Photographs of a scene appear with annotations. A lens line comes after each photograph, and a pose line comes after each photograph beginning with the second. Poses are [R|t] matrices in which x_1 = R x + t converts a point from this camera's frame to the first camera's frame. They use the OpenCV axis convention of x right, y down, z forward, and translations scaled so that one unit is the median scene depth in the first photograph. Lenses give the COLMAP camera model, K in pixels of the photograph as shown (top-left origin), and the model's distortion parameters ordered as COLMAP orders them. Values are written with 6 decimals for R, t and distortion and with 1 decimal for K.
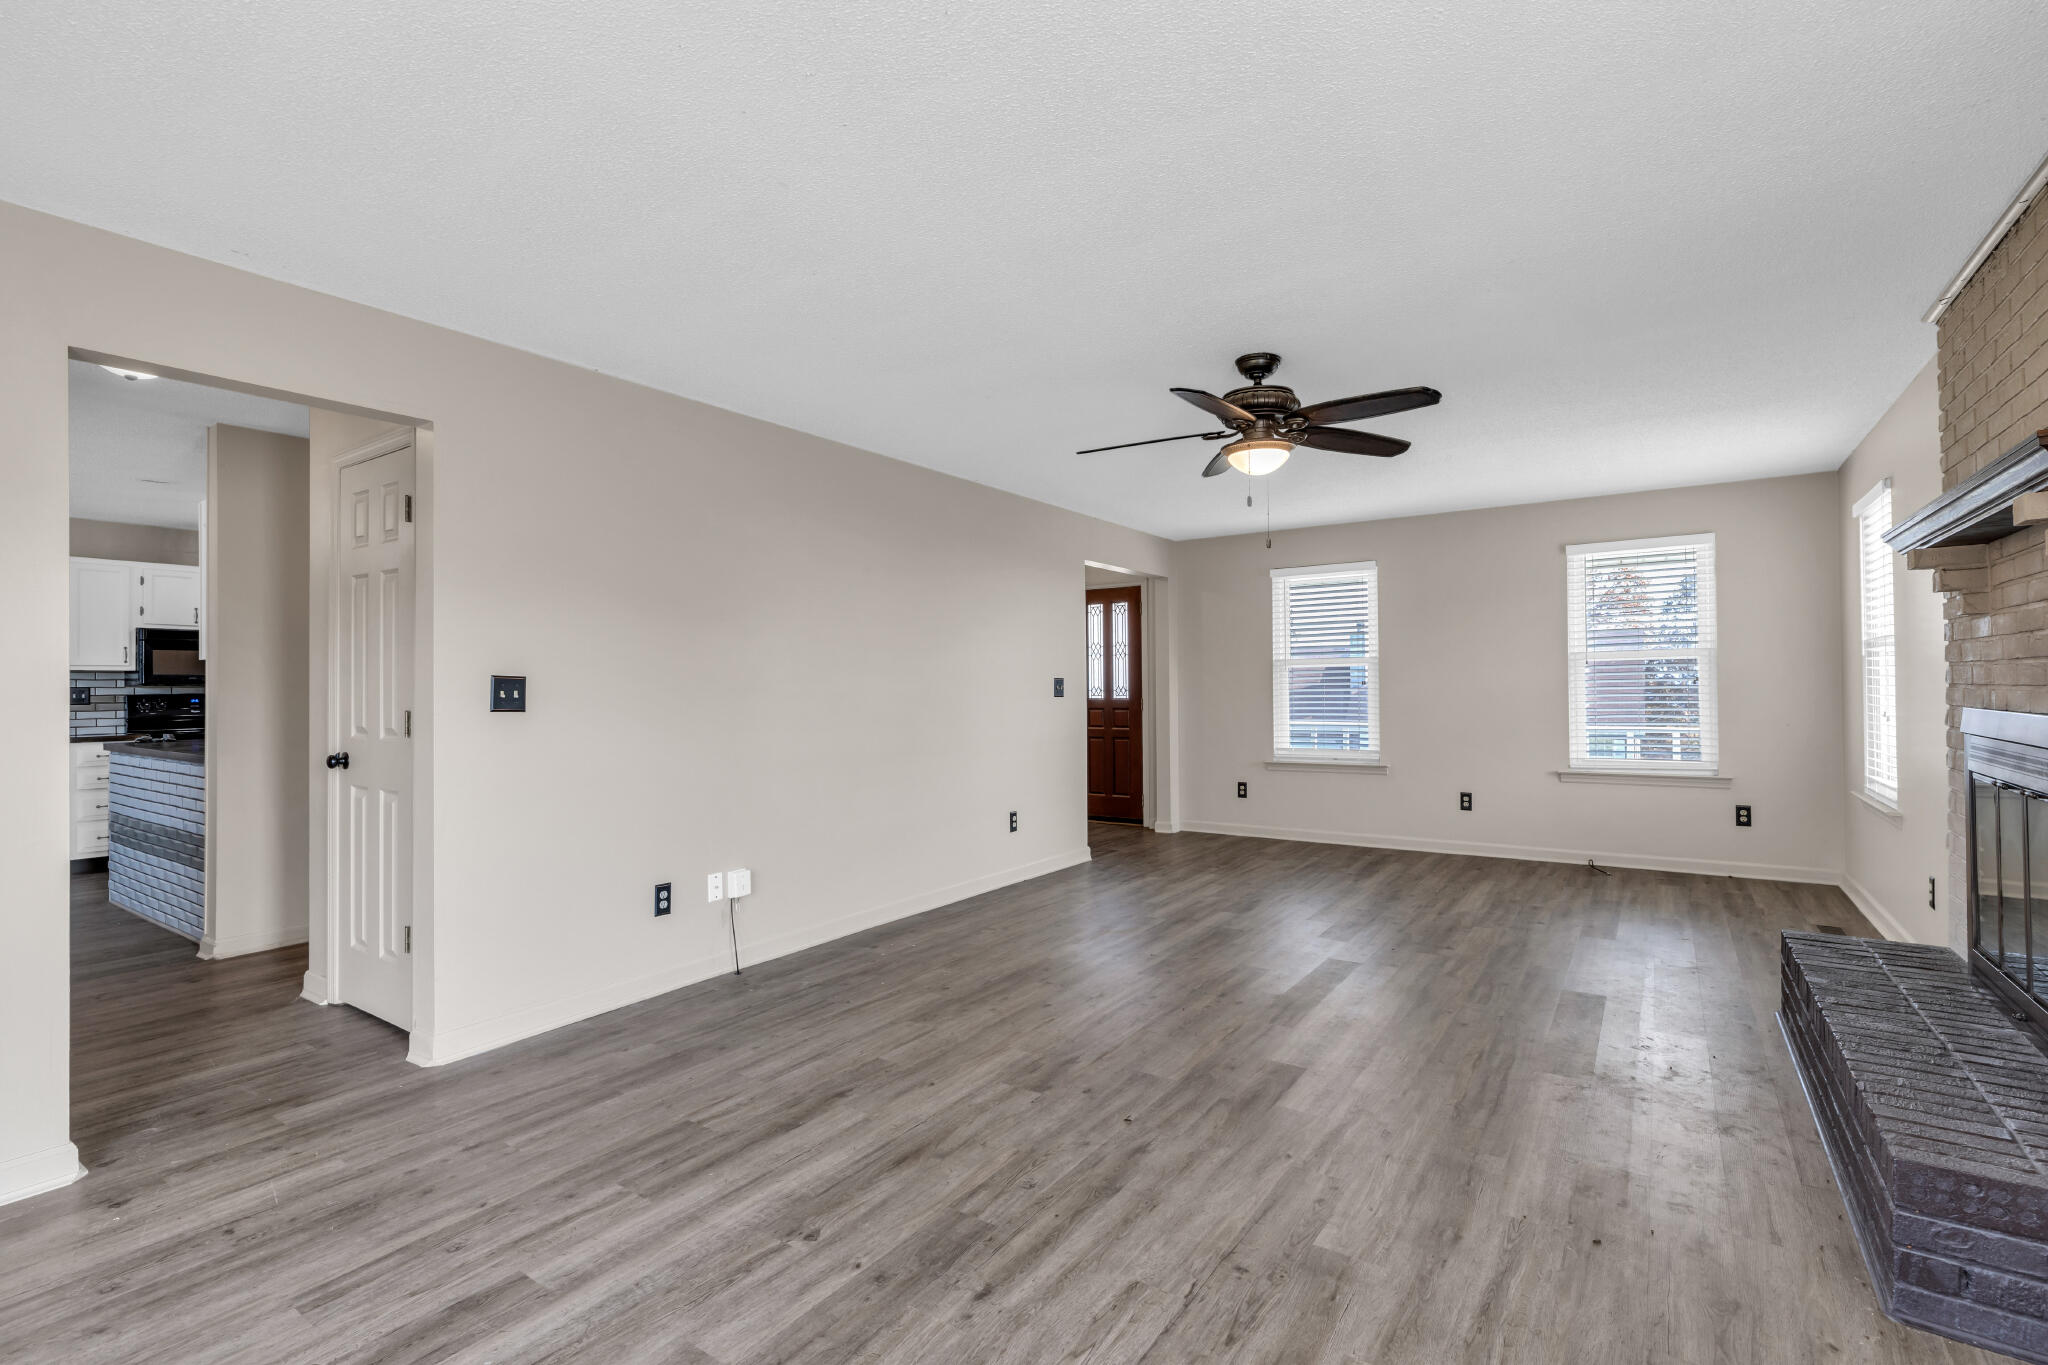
lens RADIAL K [[925.7, 0, 1013.8], [0, 925.7, 678.9], [0, 0, 1]] dist [-0.002168, -0.000011]
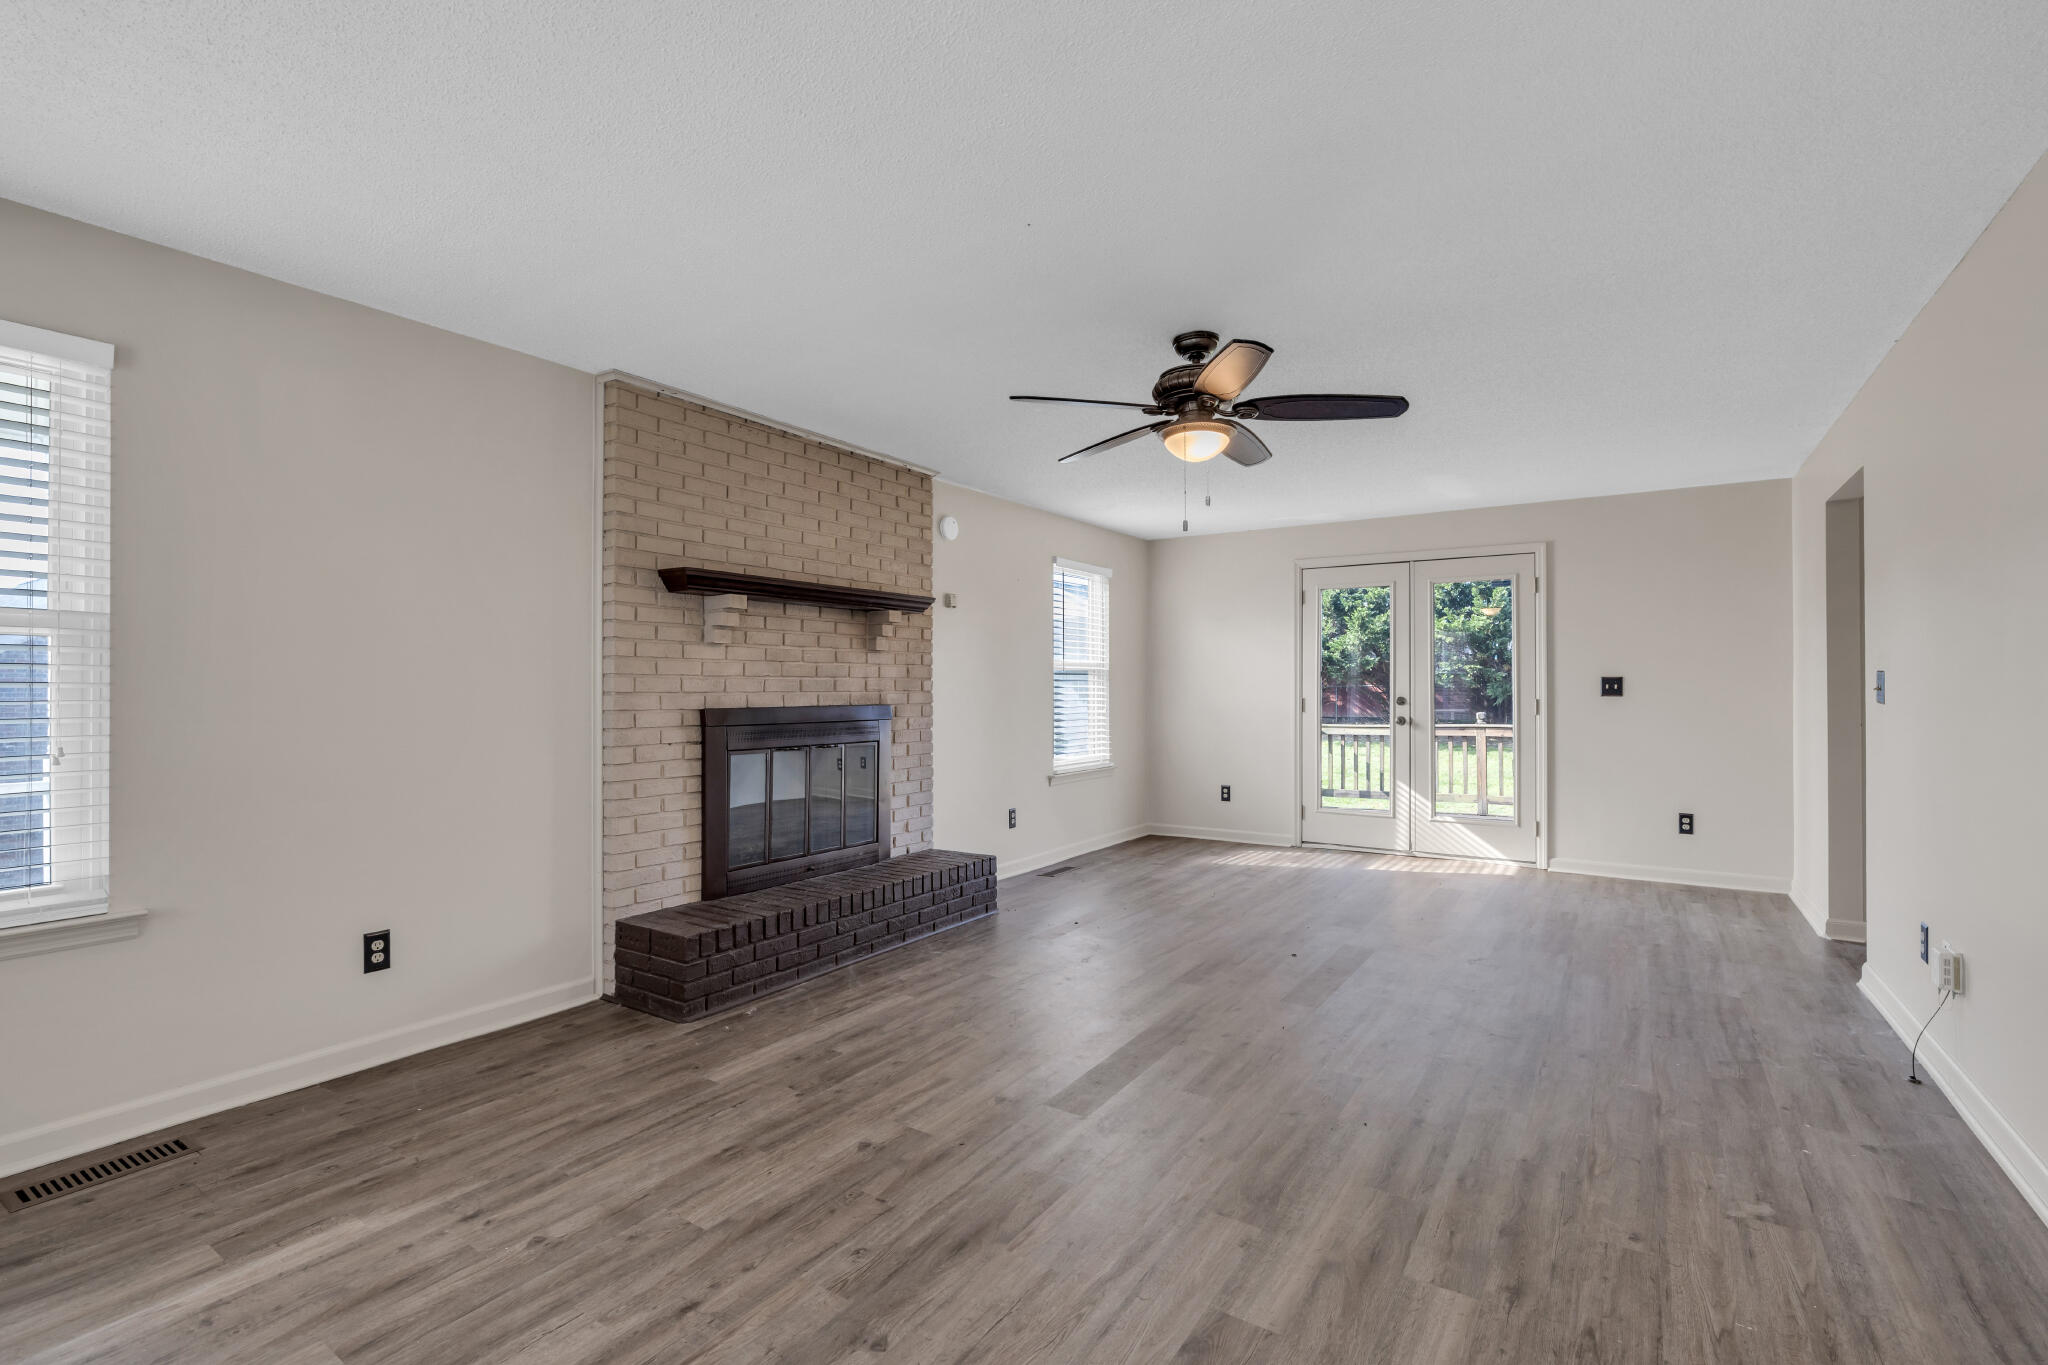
lens RADIAL K [[925.7, 0, 1033.7], [0, 925.7, 683.0], [0, 0, 1]] dist [-0.002168, -0.000011]
pose [[-0.999393, 0.008717, -0.033733, 0.437865], [0.008996, 0.999926, -0.008138, 0.009005], [0.033660, -0.008437, -0.999398, 1.814819]]
